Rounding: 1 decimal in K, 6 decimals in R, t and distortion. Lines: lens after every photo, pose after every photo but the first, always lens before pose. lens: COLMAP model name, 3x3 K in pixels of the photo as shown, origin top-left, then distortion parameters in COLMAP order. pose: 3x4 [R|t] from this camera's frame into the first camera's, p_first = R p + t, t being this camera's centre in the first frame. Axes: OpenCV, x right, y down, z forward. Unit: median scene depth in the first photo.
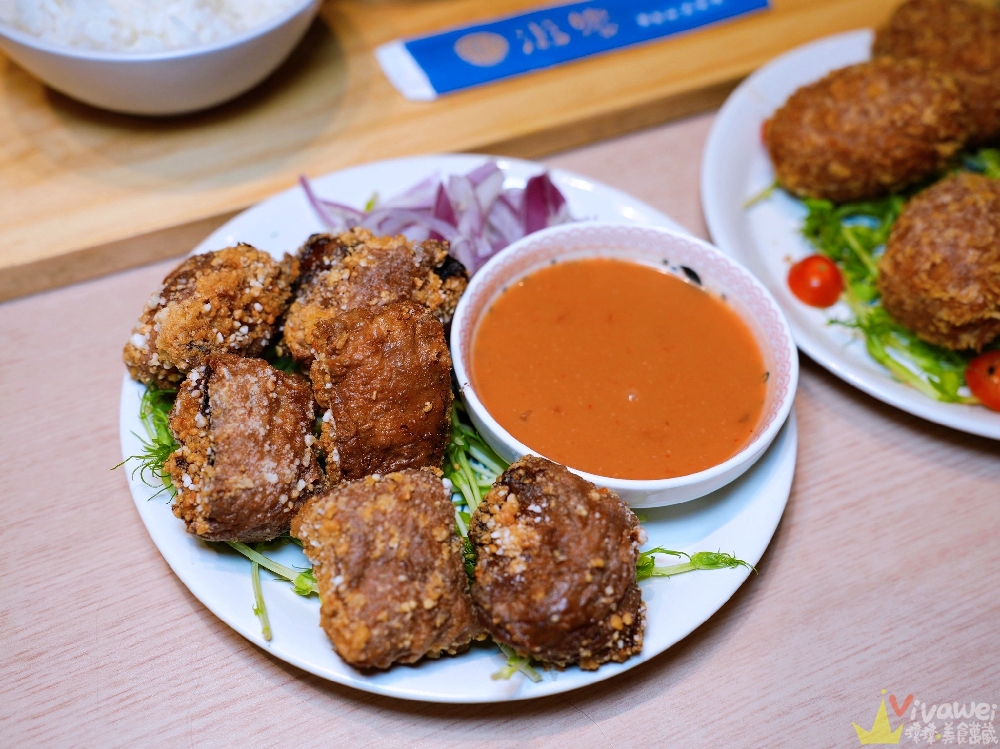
lens RADIAL K [[1307.6, 0, 500.0], [0, 1307.6, 374.5], [0, 0, 1]] dist [0.090480, 0.054066]
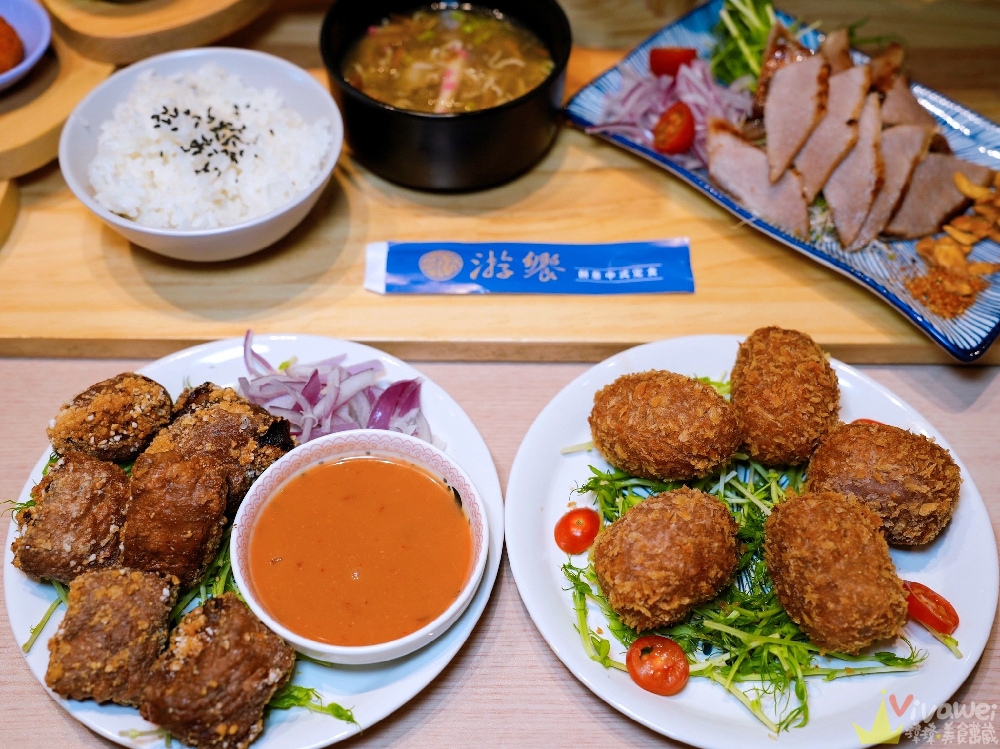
lens RADIAL K [[1307.6, 0, 500.0], [0, 1307.6, 374.5], [0, 0, 1]] dist [0.090480, 0.054066]
pose [[0.905495, 0.299053, -0.301075, 0.625558], [-0.299863, 0.952935, 0.044684, -0.304073], [0.300267, 0.049820, 0.952553, -0.262149]]
